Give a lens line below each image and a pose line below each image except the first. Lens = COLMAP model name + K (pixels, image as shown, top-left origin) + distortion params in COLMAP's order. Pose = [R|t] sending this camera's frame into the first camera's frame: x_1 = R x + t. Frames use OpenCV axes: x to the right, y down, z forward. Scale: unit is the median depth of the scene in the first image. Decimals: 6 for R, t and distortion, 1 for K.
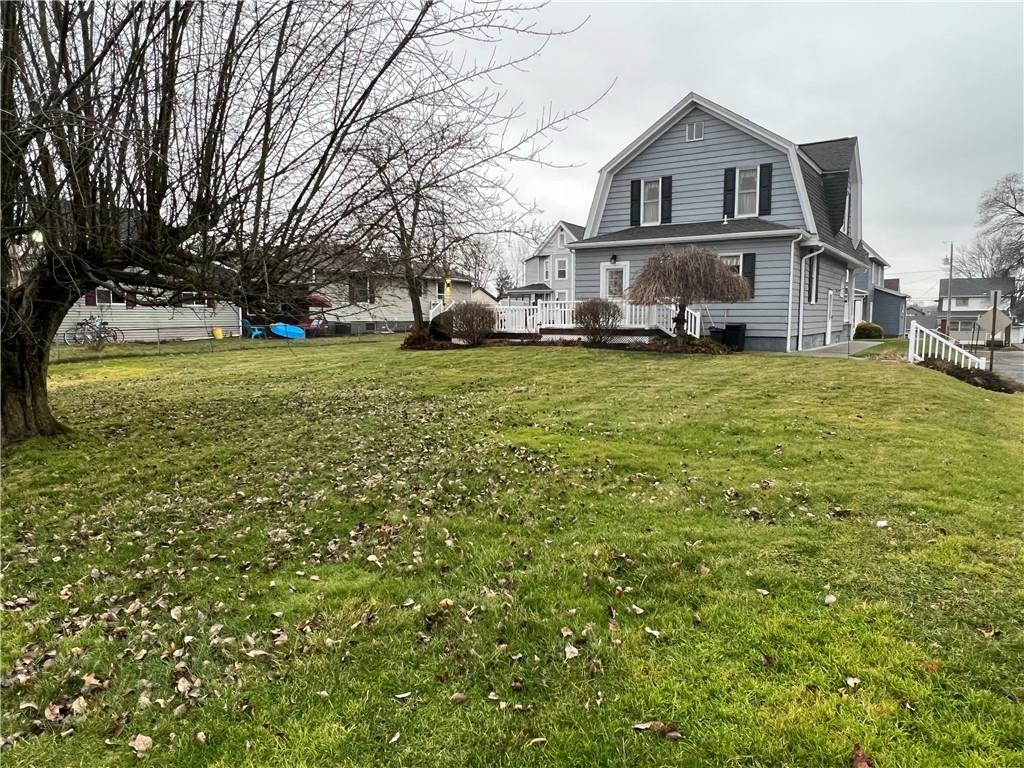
lens RADIAL K [[674.1, 0, 505.8], [0, 674.1, 383.8], [0, 0, 1]] dist [-0.005918, 0.000297]
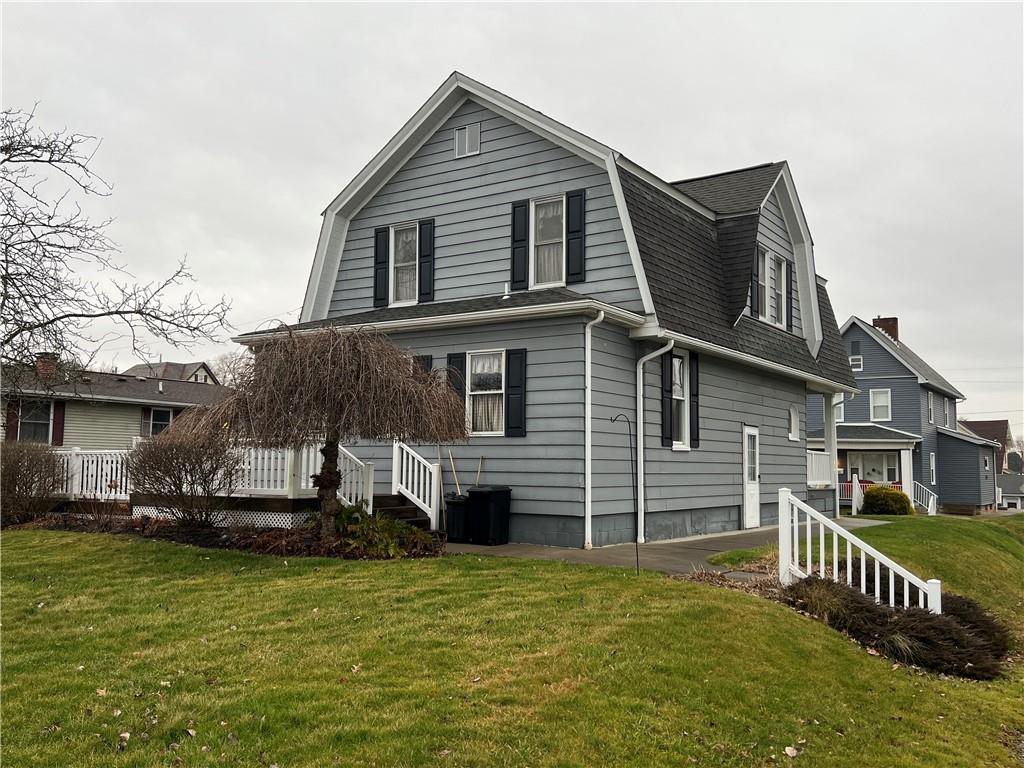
lens RADIAL K [[905.8, 0, 514.7], [0, 905.8, 387.2], [0, 0, 1]] dist [0.087739, -0.010156]
pose [[0.999933, 0.010951, -0.003694, 0.331441], [-0.011452, 0.981963, -0.188726, -0.033080], [0.001561, 0.188756, 0.982023, 0.303594]]
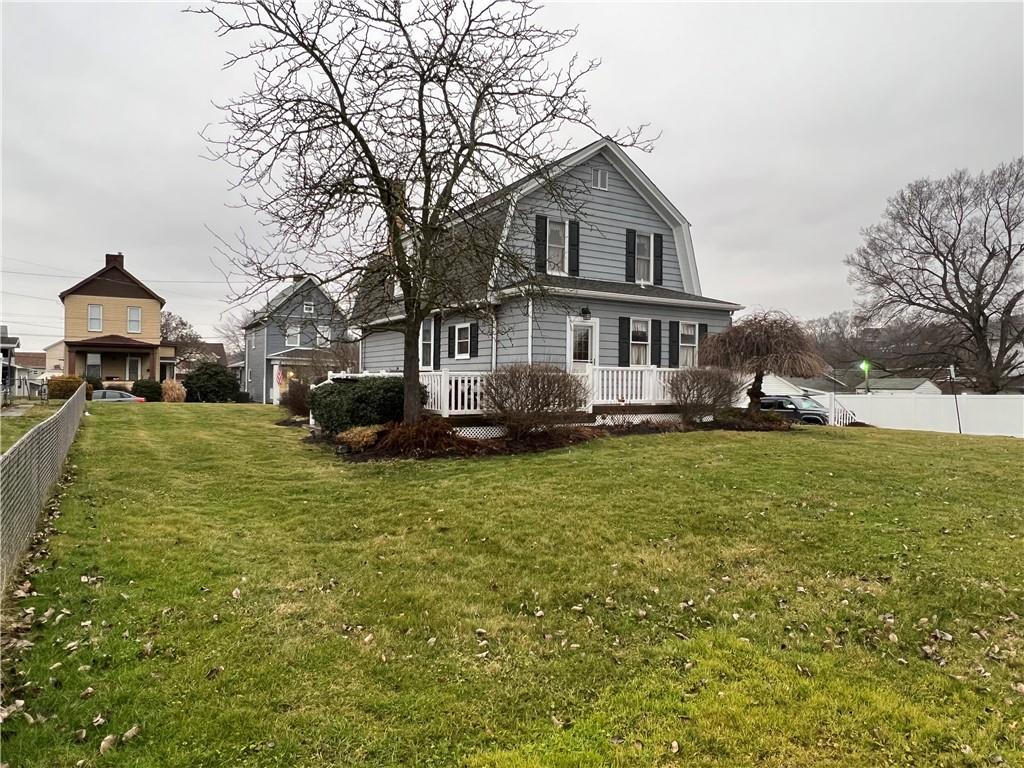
lens RADIAL K [[674.1, 0, 512.7], [0, 674.1, 382.3], [0, 0, 1]] dist [-0.005918, 0.000297]
pose [[0.421817, 0.005252, 0.906666, -0.577941], [0.086467, 0.995192, -0.045993, -0.080749], [-0.902549, 0.097797, 0.419335, 0.774018]]
